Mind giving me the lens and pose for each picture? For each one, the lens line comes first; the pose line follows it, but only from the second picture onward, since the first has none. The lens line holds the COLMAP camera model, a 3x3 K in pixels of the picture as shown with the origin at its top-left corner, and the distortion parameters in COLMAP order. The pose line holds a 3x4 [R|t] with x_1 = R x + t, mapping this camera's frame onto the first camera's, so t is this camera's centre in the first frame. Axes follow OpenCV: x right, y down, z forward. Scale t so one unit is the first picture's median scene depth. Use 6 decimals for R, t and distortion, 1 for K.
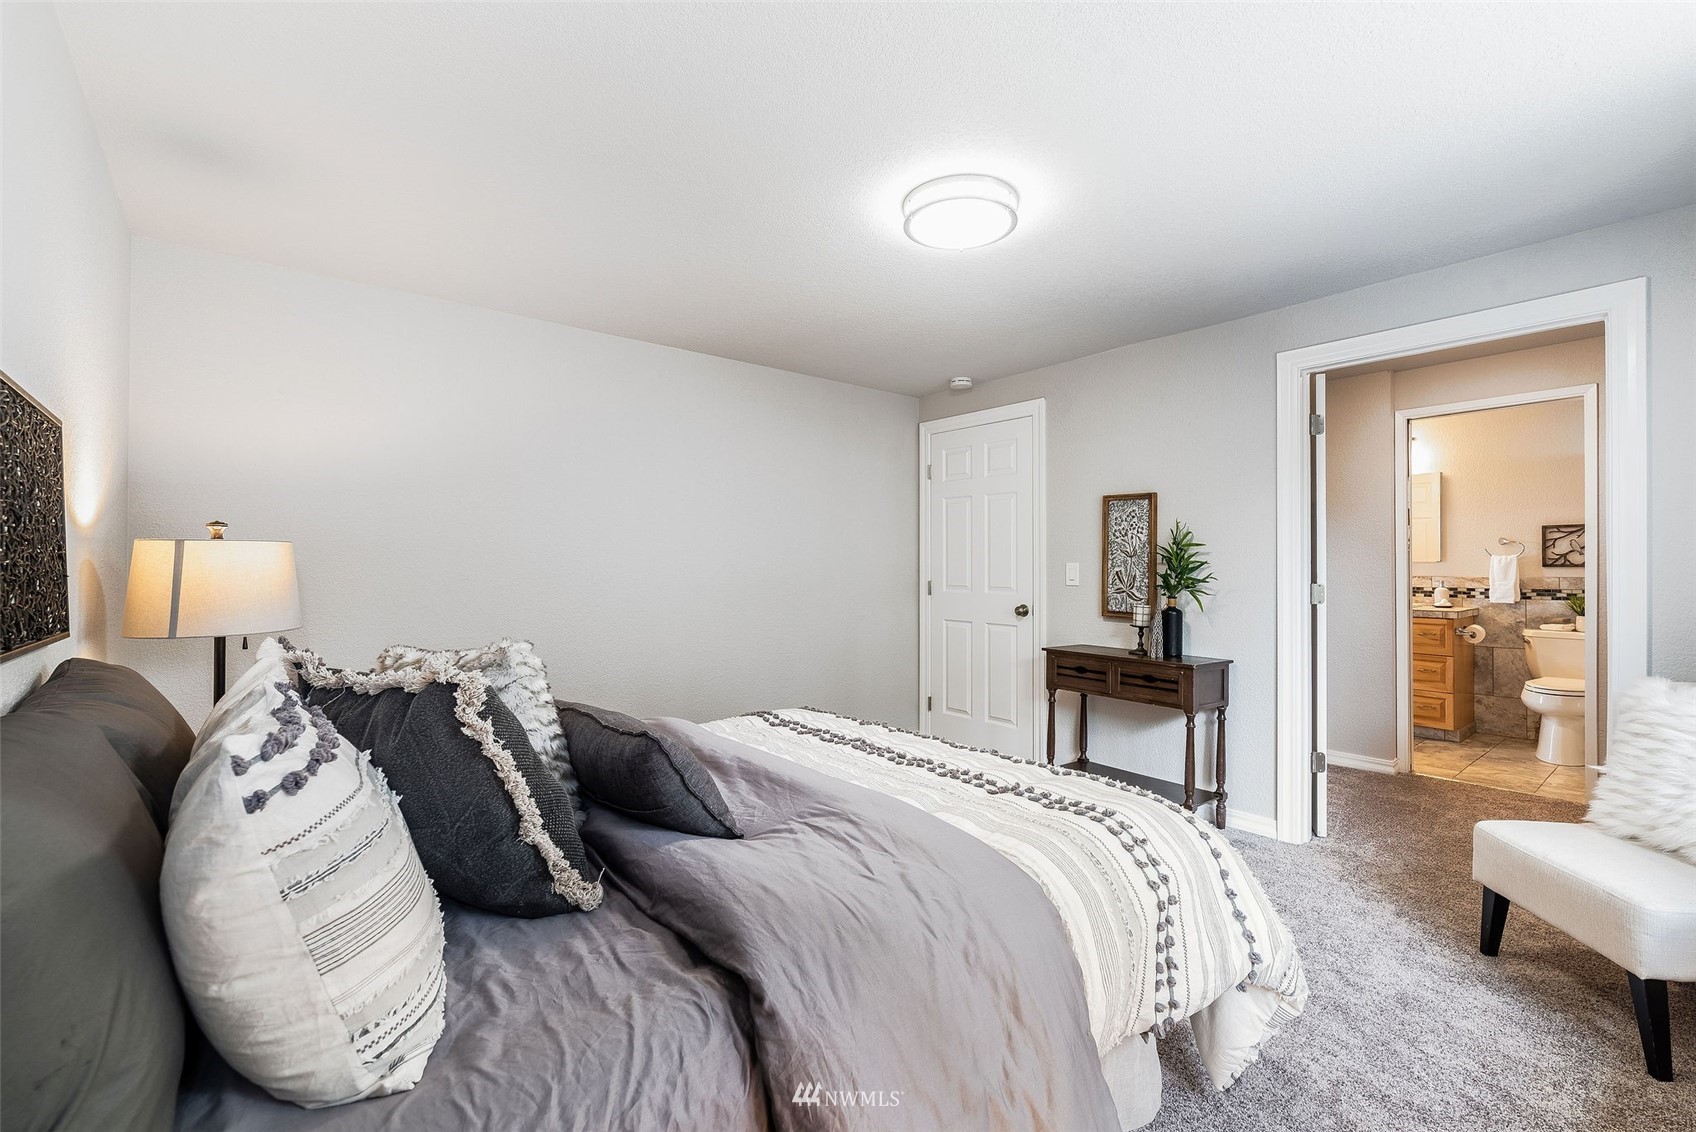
lens RADIAL K [[733.3, 0, 861.8], [0, 733.3, 557.2], [0, 0, 1]] dist [-0.001010, 0.000002]
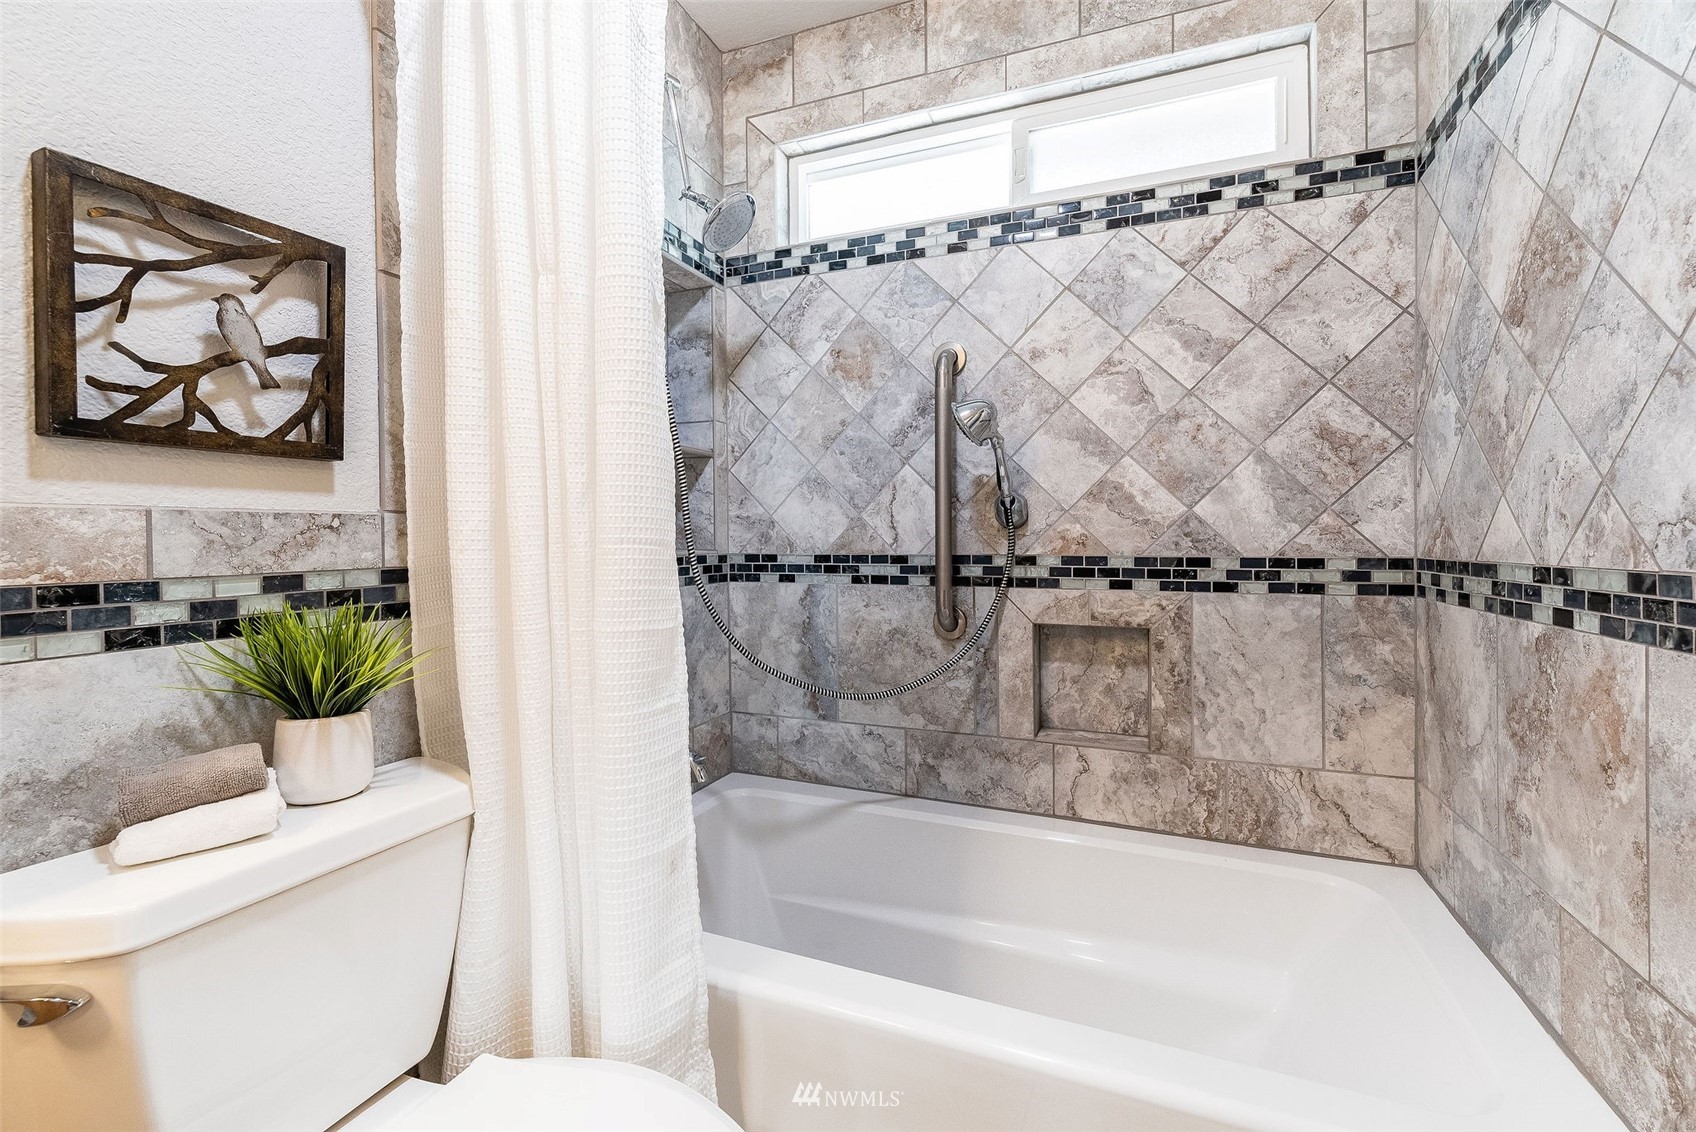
lens RADIAL K [[729.1, 0, 851.2], [0, 729.1, 535.0], [0, 0, 1]] dist [0.000096, -0.000113]
pose [[-0.493384, -0.002706, 0.869807, 0.733532], [-0.012059, 0.999920, -0.003729, 0.032524], [-0.869728, -0.012329, -0.493377, 0.944415]]
